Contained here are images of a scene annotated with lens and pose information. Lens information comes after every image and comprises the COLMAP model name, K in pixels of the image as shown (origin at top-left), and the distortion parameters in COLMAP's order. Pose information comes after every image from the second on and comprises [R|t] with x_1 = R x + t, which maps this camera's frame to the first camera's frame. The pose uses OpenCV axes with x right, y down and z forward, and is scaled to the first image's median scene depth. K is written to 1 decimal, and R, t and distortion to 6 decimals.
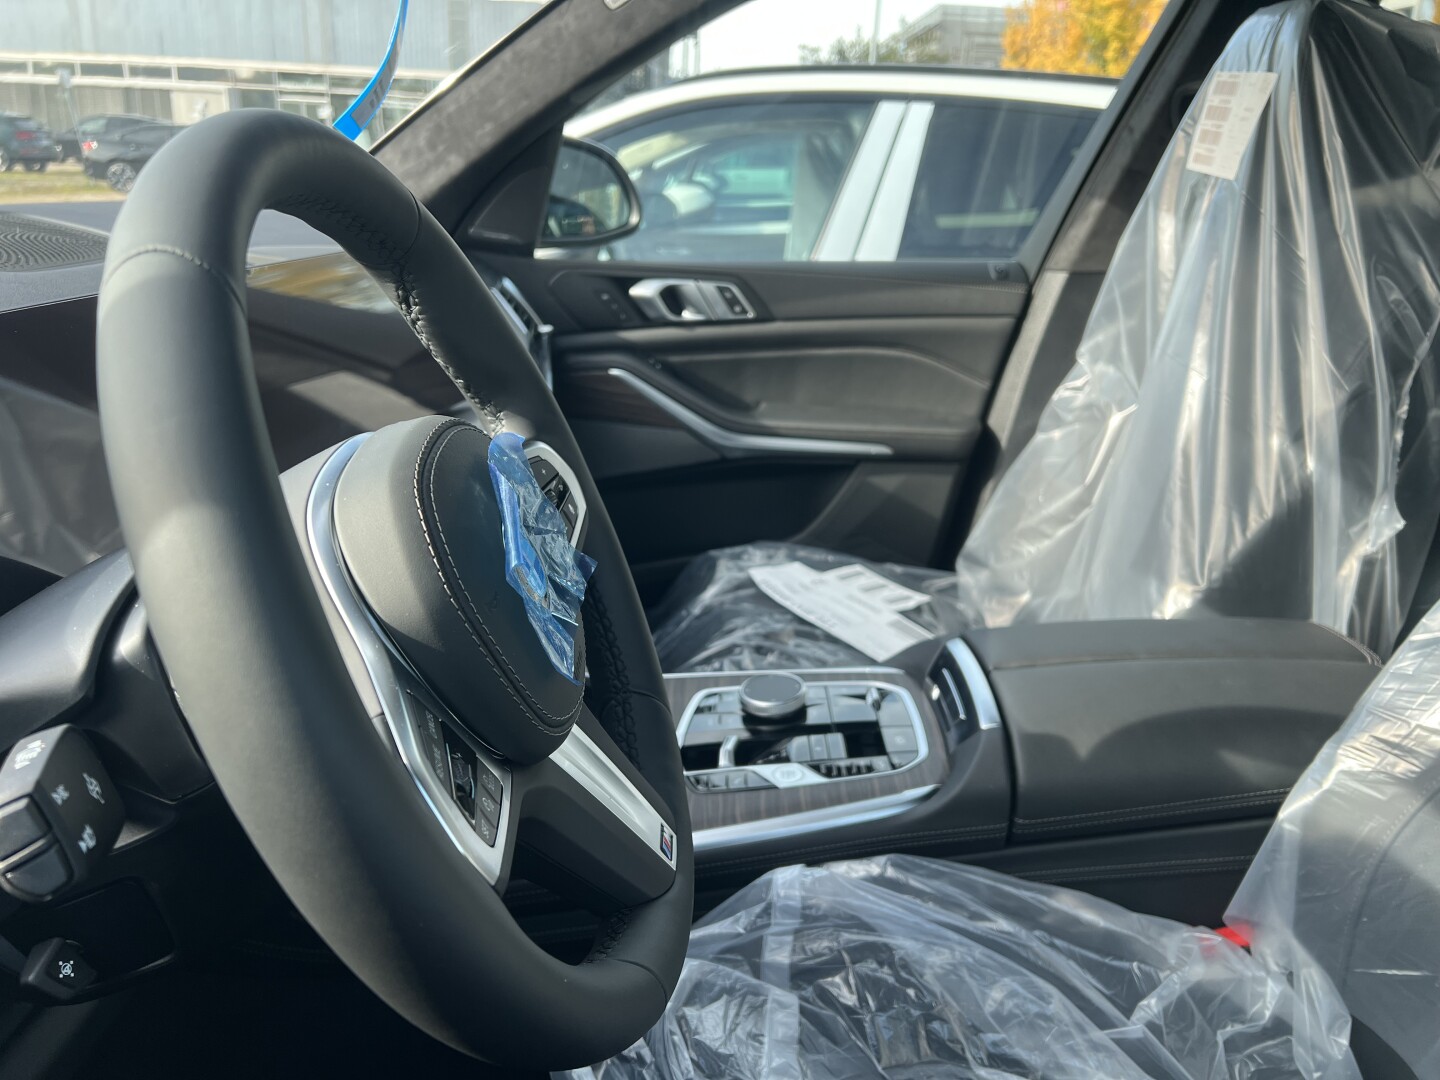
lens RADIAL K [[1097.9, 0, 679.3], [0, 1097.9, 511.9], [0, 0, 1]] dist [0.061863, -0.068554]
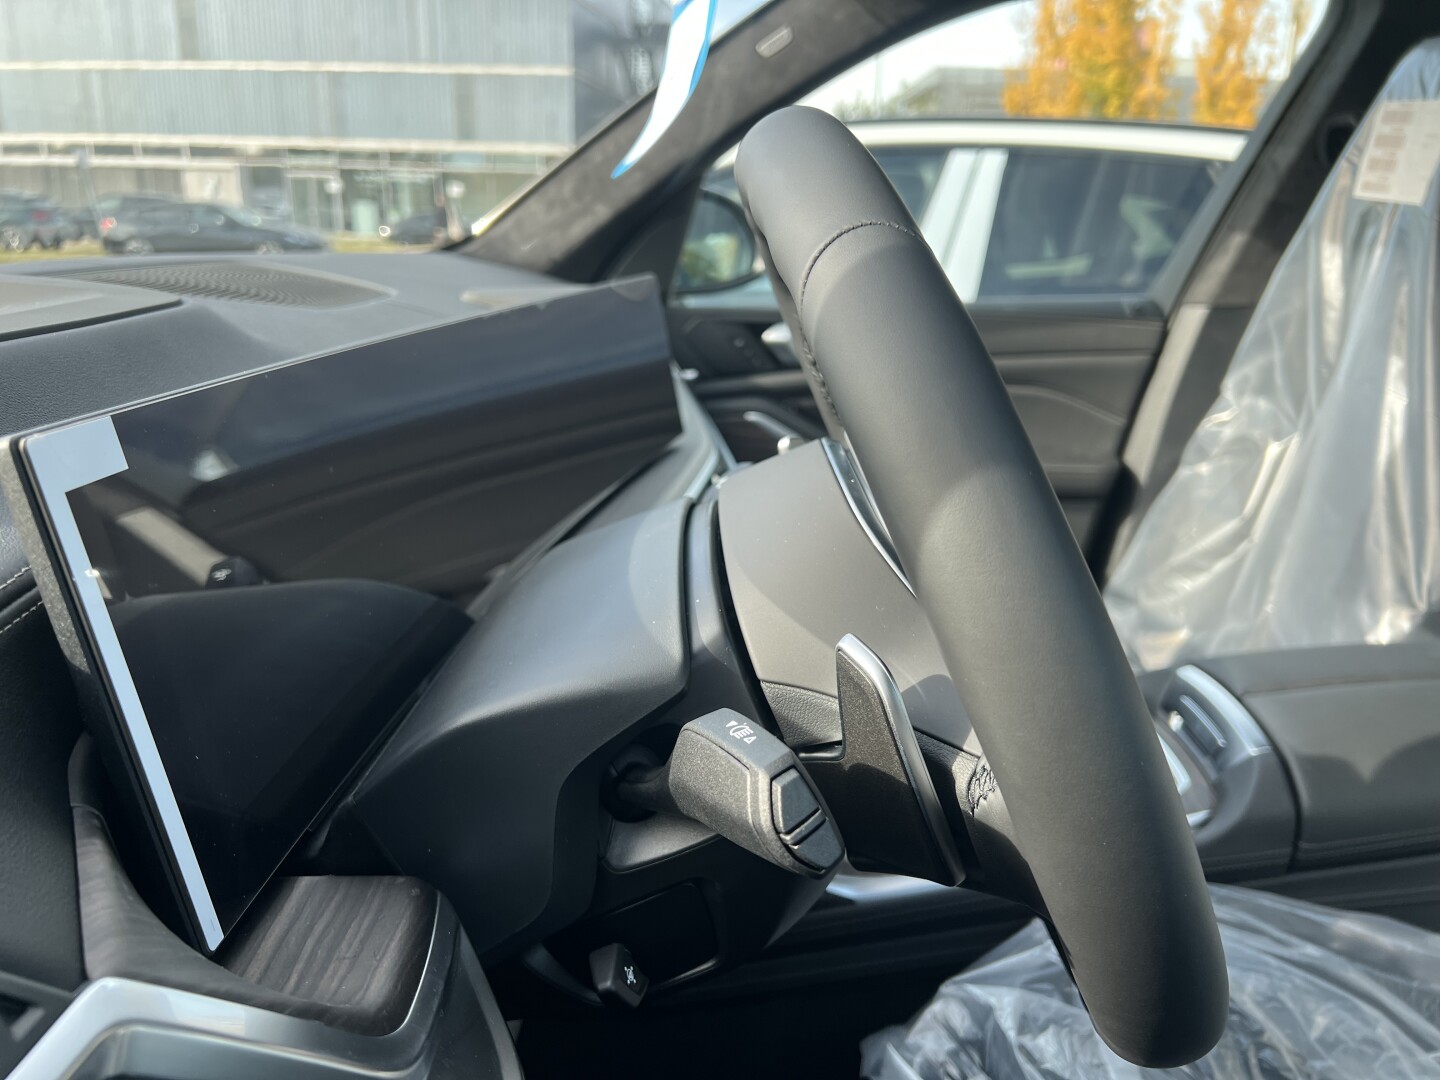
lens RADIAL K [[1100.5, 0, 650.0], [0, 1100.5, 539.4], [0, 0, 1]] dist [0.059807, -0.064922]
pose [[0.999744, -0.021871, -0.005756, -0.155053], [0.021654, 0.999140, -0.035371, 0.018452], [0.006525, 0.035237, 0.999358, 0.001470]]
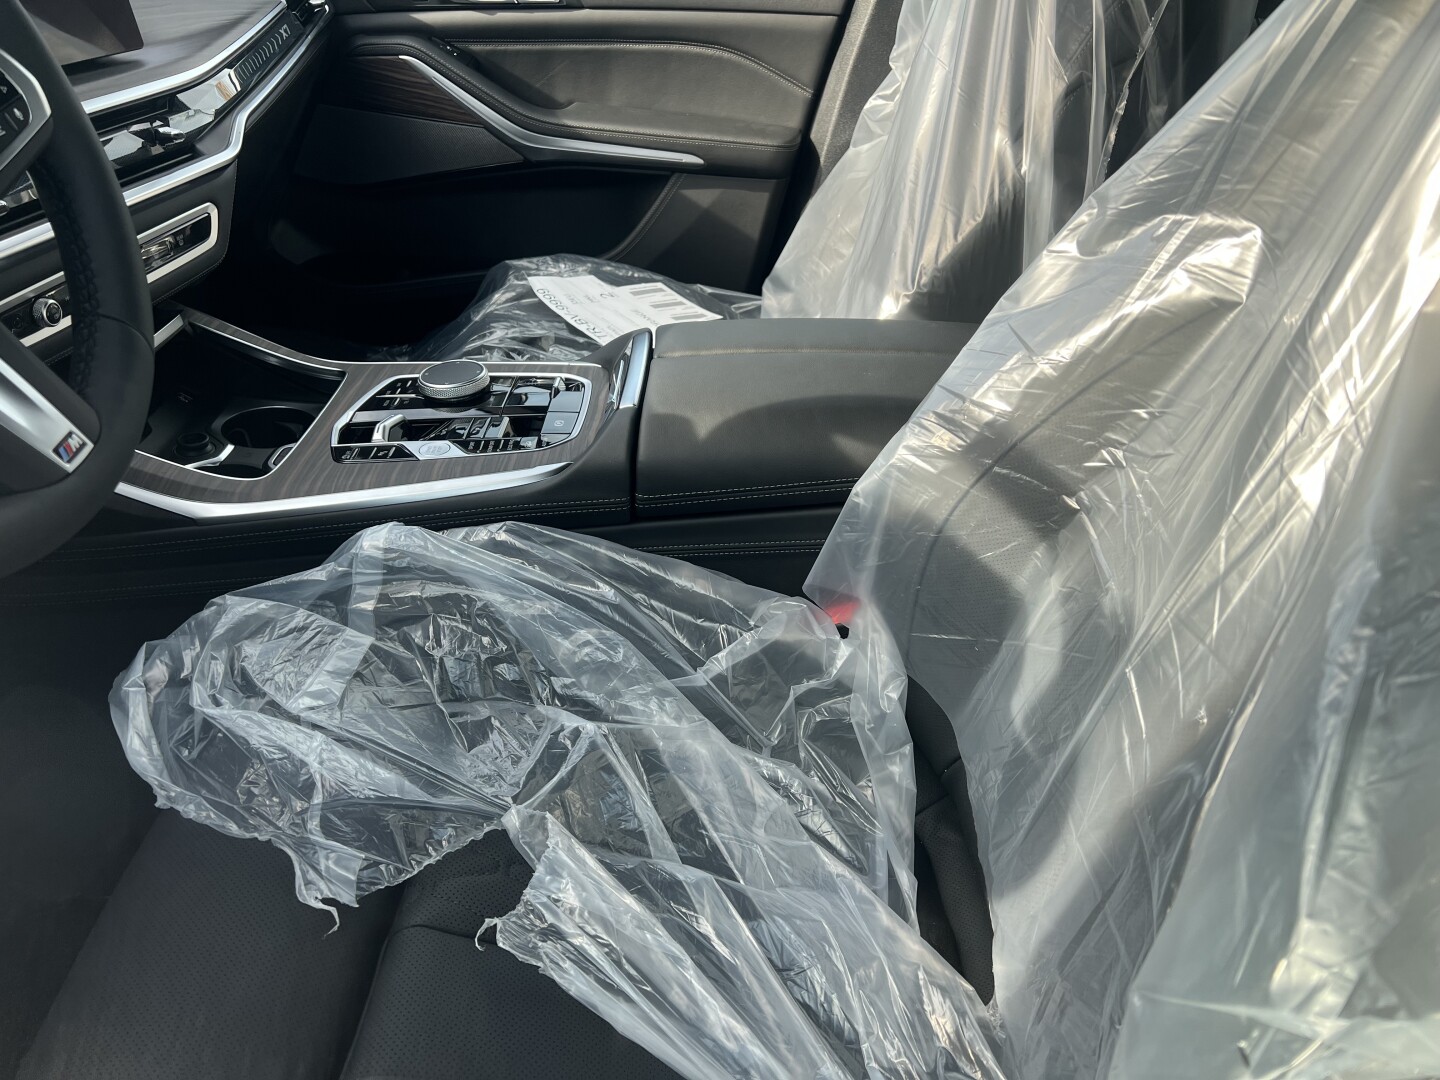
lens RADIAL K [[1094.4, 0, 721.5], [0, 1094.4, 523.6], [0, 0, 1]] dist [0.061783, -0.075712]
pose [[0.999189, 0.037930, 0.013547, 0.221671], [-0.039946, 0.976264, 0.212869, 0.050253], [-0.005151, -0.213237, 0.976987, -0.000305]]
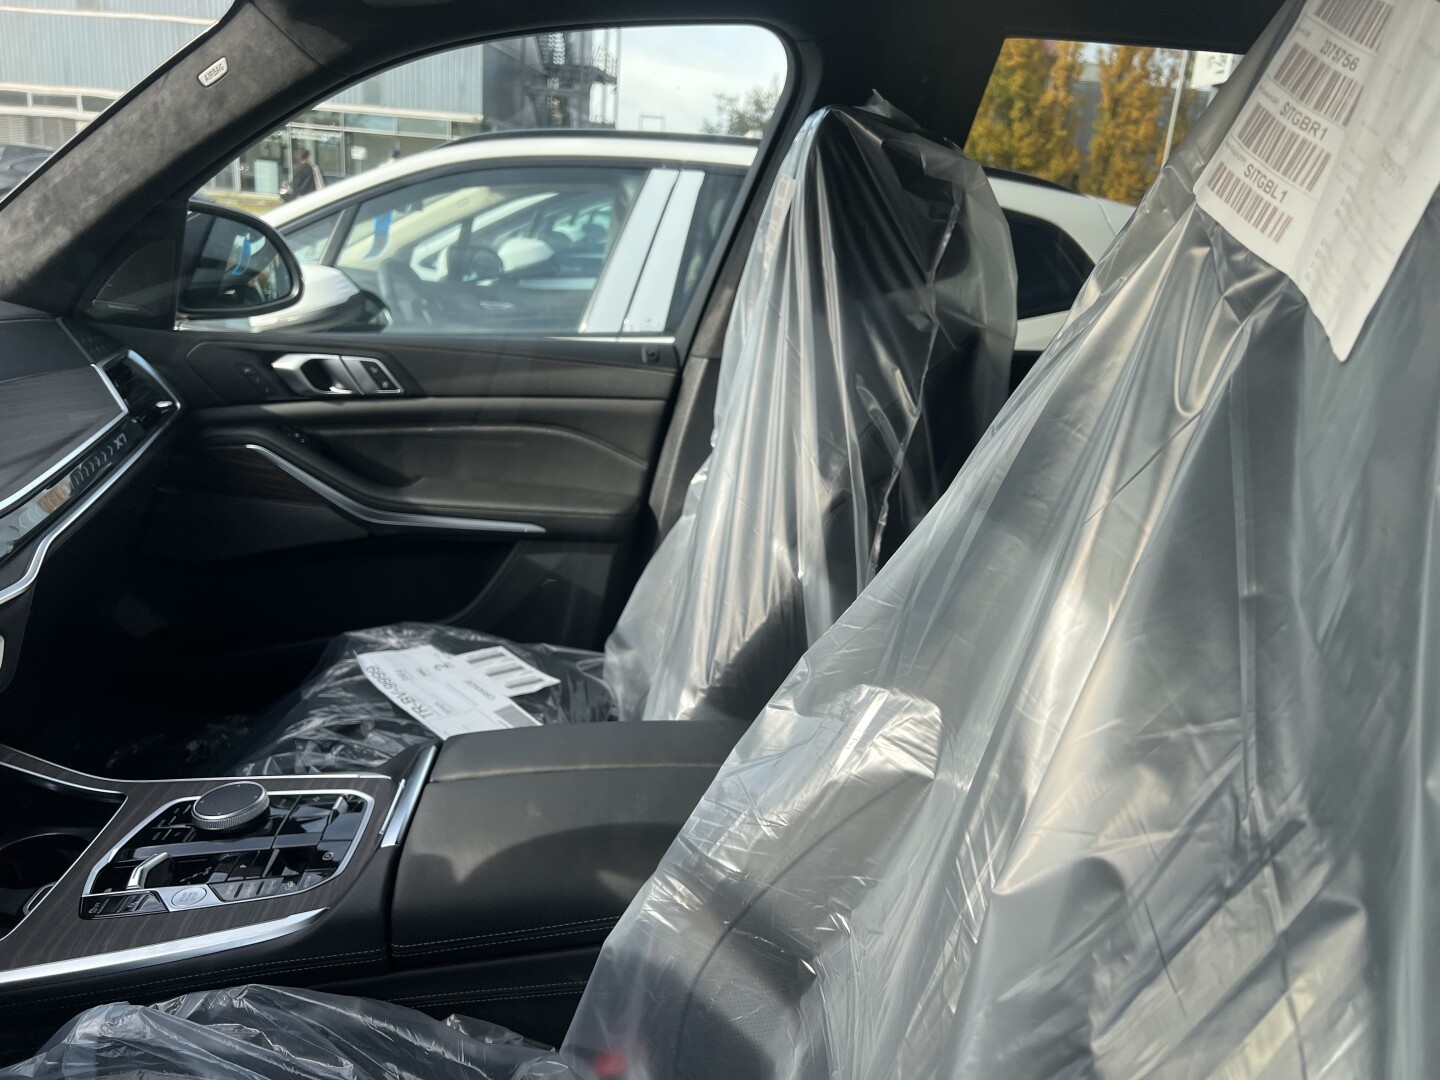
lens RADIAL K [[1094.4, 0, 721.5], [0, 1094.4, 523.6], [0, 0, 1]] dist [0.061783, -0.075712]
pose [[0.998693, 0.010720, 0.049983, 0.324193], [-0.009770, 0.999768, -0.019200, -0.046952], [-0.050177, 0.018686, 0.998566, 0.001348]]
